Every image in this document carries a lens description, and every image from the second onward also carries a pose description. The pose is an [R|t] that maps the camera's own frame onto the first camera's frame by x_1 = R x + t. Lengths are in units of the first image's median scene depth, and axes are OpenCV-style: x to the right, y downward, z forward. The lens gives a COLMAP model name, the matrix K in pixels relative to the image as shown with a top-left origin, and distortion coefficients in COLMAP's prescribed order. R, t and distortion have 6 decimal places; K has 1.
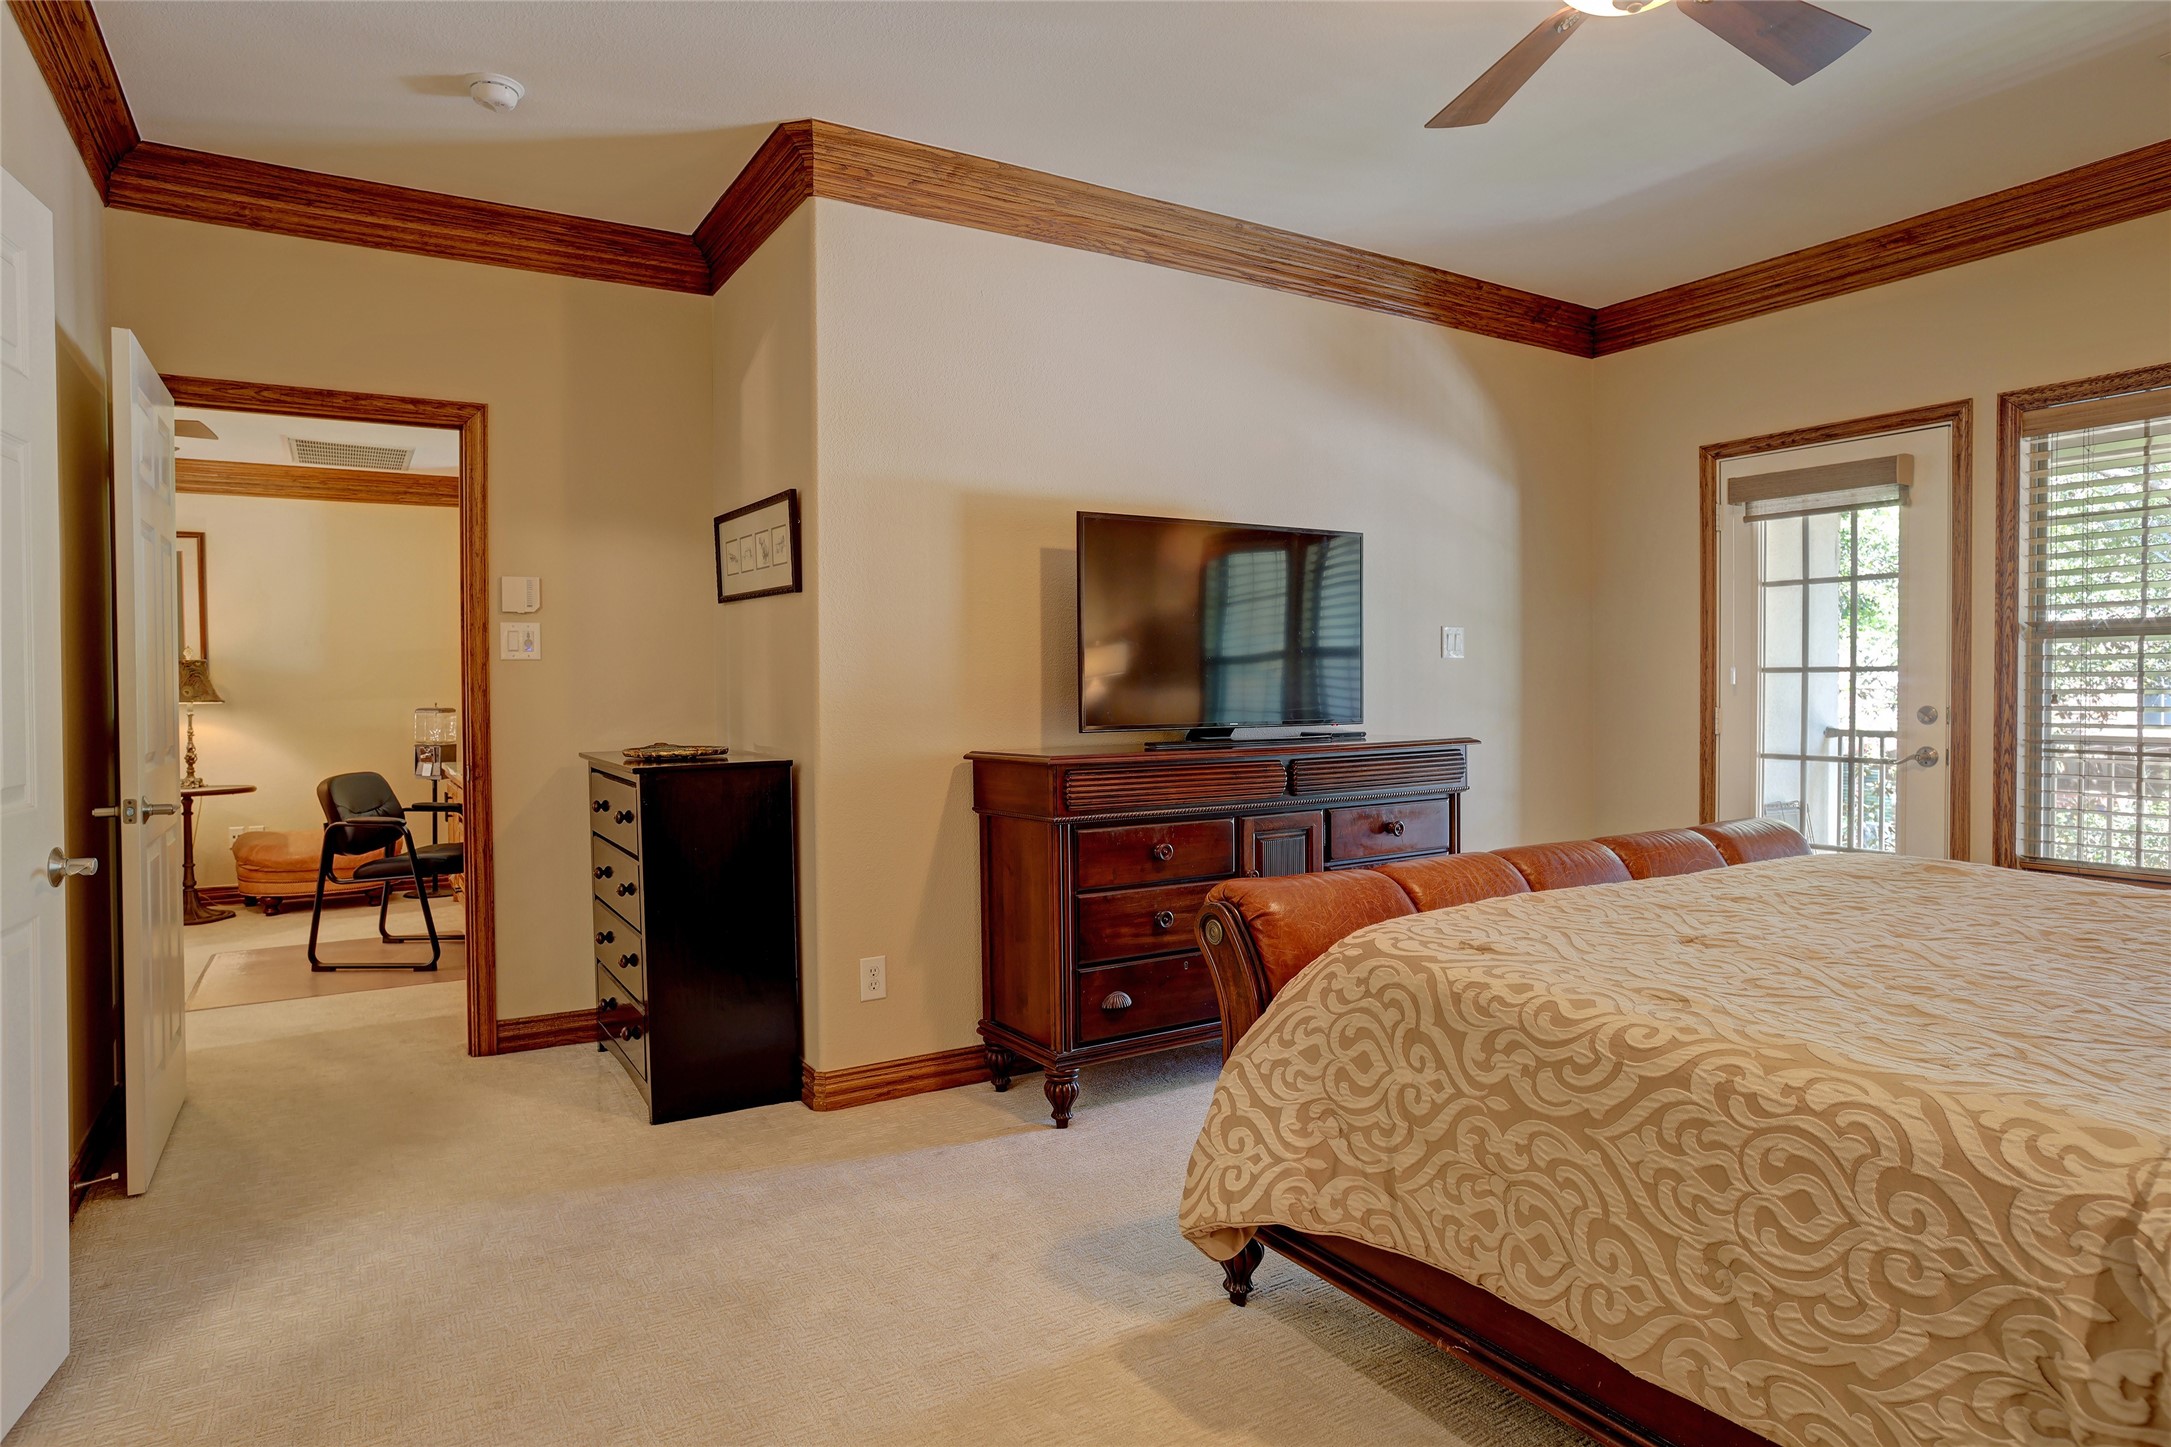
lens RADIAL K [[1239.3, 0, 1069.7], [0, 1239.3, 710.1], [0, 0, 1]] dist [-0.077009, 0.056199]
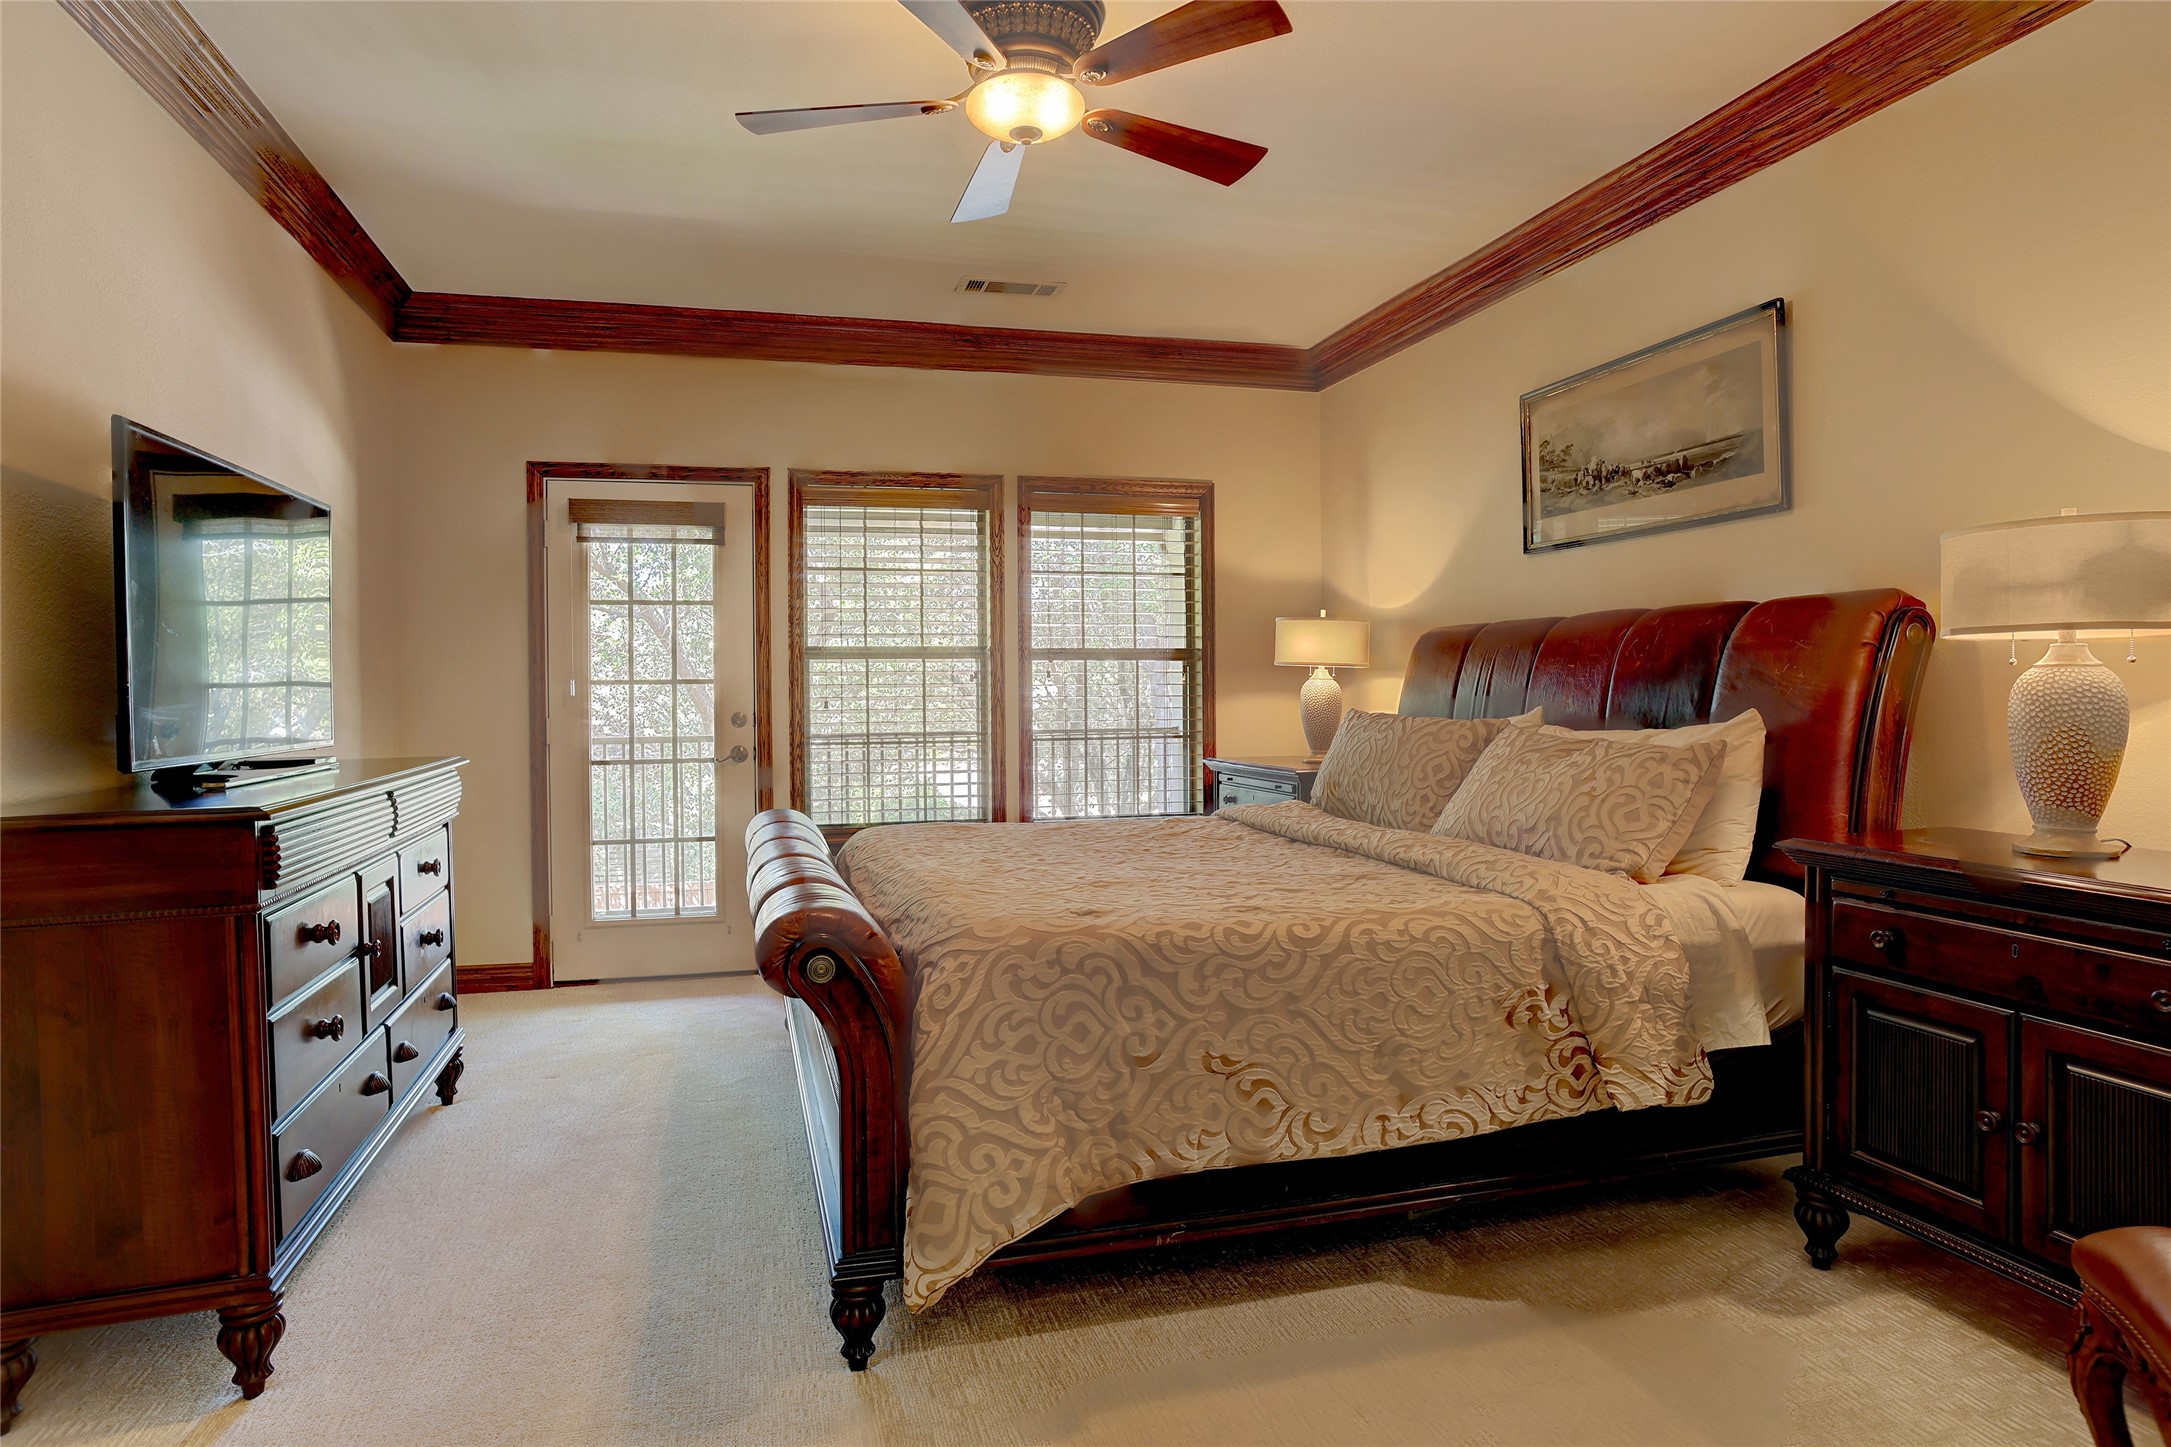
lens RADIAL K [[1242.7, 0, 1078.1], [0, 1242.7, 697.4], [0, 0, 1]] dist [-0.075685, 0.050684]
pose [[0.274111, -0.003615, 0.961691, -0.770989], [0.028487, 0.999585, -0.004362, -0.006402], [-0.961276, 0.028591, 0.274100, 0.649701]]
